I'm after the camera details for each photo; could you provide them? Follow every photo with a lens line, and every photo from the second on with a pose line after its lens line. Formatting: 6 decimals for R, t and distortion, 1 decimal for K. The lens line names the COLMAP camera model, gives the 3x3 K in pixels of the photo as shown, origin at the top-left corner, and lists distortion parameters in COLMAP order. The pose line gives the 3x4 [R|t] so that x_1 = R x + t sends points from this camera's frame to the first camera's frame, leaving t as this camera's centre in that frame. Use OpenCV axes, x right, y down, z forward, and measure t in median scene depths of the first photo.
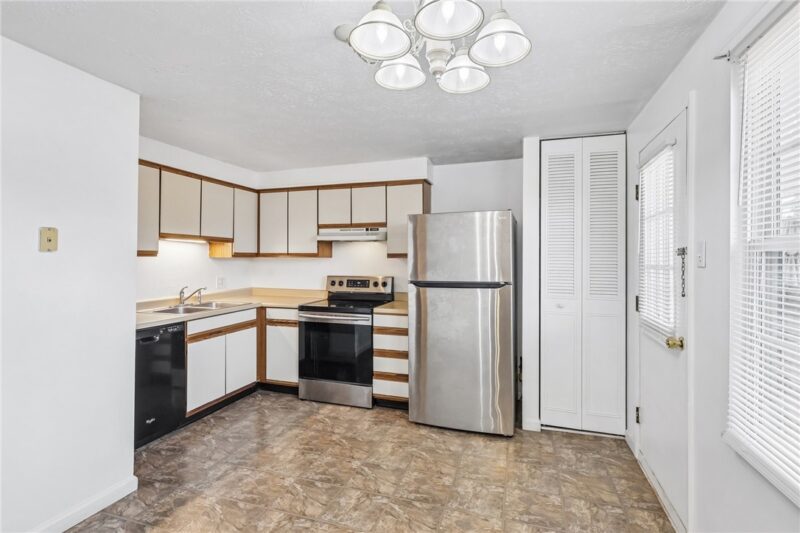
lens RADIAL K [[386.8, 0, 399.4], [0, 386.8, 259.8], [0, 0, 1]] dist [0.000876, 0.000203]
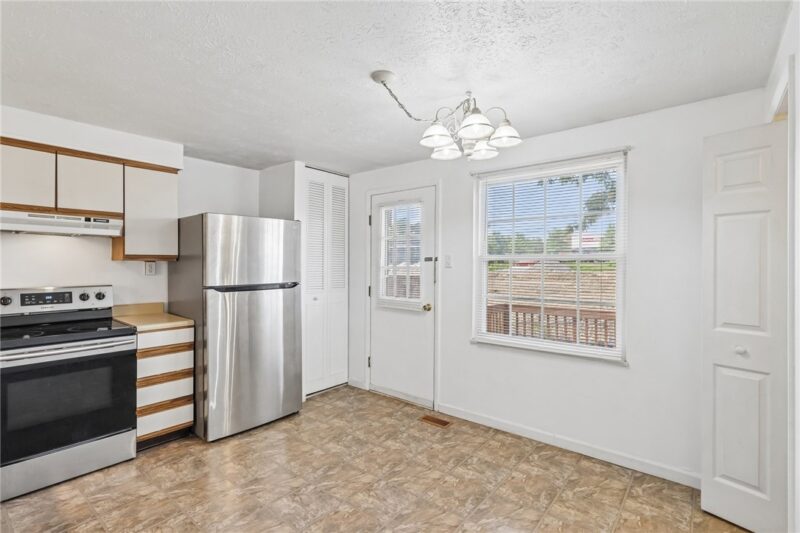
lens RADIAL K [[376.7, 0, 400.0], [0, 376.7, 266.5], [0, 0, 1]] dist [0.001233, 0.000545]
pose [[0.365304, -0.006345, 0.930867, -0.577023], [-0.000677, 0.999975, 0.007082, 0.002364], [-0.930888, -0.003217, 0.365290, 0.246353]]
